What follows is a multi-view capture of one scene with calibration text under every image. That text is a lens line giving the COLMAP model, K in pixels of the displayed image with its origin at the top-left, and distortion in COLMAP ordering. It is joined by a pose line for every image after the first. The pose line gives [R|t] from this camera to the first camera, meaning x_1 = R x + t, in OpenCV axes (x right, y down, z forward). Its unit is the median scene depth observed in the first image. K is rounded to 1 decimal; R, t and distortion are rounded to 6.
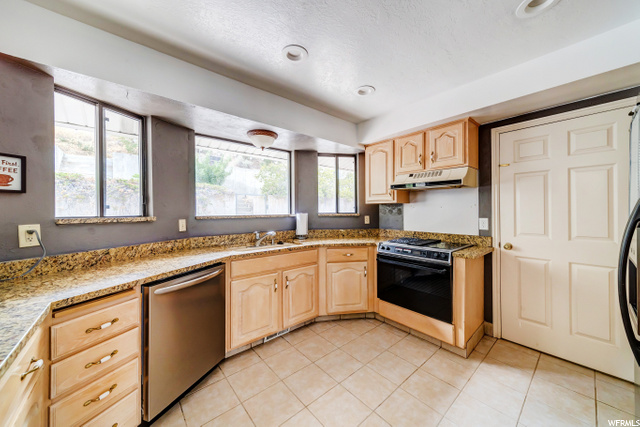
lens RADIAL K [[226.6, 0, 321.1], [0, 226.6, 210.7], [0, 0, 1]] dist [0.002732, 0.000254]
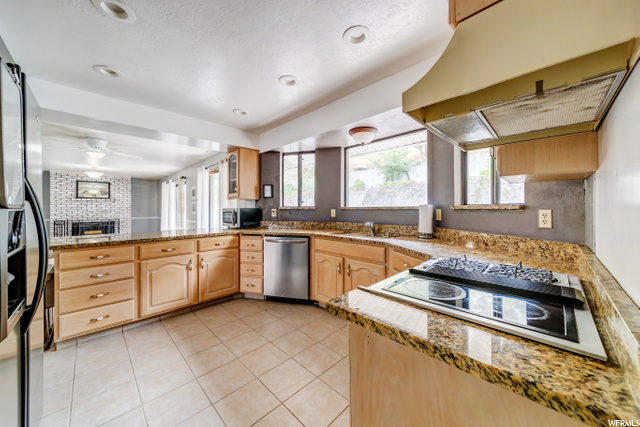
lens RADIAL K [[226.6, 0, 320.4], [0, 226.6, 208.0], [0, 0, 1]] dist [0.002732, 0.000254]
pose [[0.083171, 0.005806, -0.996518, 0.852852], [0.005671, 0.999964, 0.006299, 0.019801], [0.996519, -0.006175, 0.083135, 0.758812]]
